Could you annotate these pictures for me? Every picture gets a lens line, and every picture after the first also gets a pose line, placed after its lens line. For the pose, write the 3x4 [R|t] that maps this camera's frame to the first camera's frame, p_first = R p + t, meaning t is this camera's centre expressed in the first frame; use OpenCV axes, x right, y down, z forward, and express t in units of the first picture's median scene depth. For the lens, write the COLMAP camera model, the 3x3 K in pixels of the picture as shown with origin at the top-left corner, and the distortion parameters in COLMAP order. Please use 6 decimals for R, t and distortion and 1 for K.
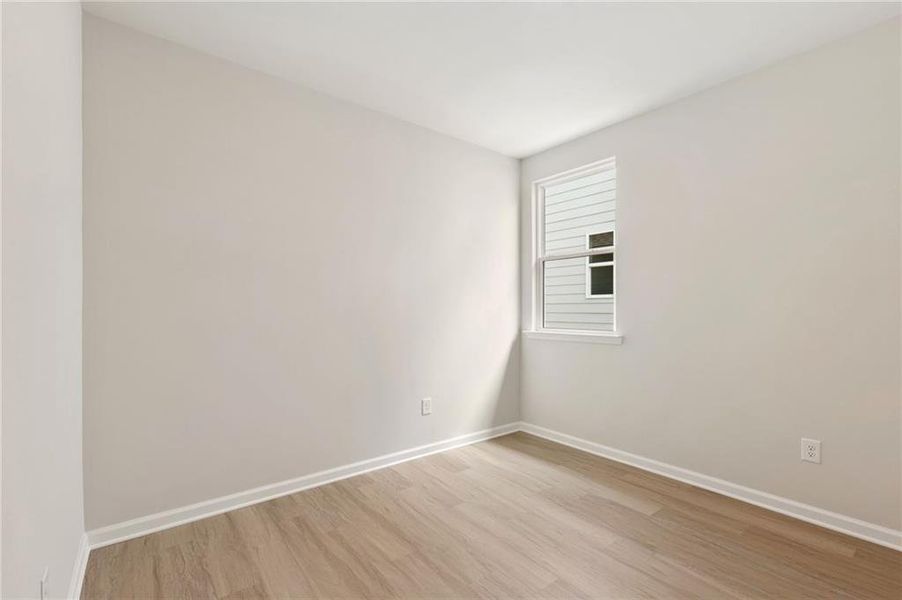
lens RADIAL K [[433.7, 0, 451.0], [0, 433.7, 300.0], [0, 0, 1]] dist [-0.002364, -0.000538]
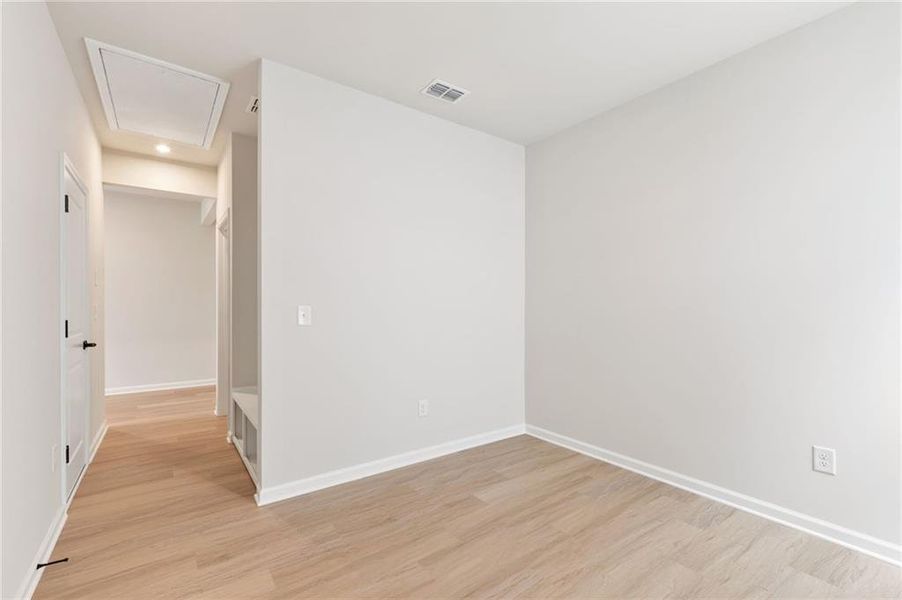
lens RADIAL K [[433.7, 0, 451.0], [0, 433.7, 300.0], [0, 0, 1]] dist [-0.002364, -0.000538]
pose [[-0.079974, 0.007033, -0.996772, 0.909974], [0.010119, 0.999929, 0.006243, -0.006858], [0.996746, -0.009587, -0.080039, 0.733705]]
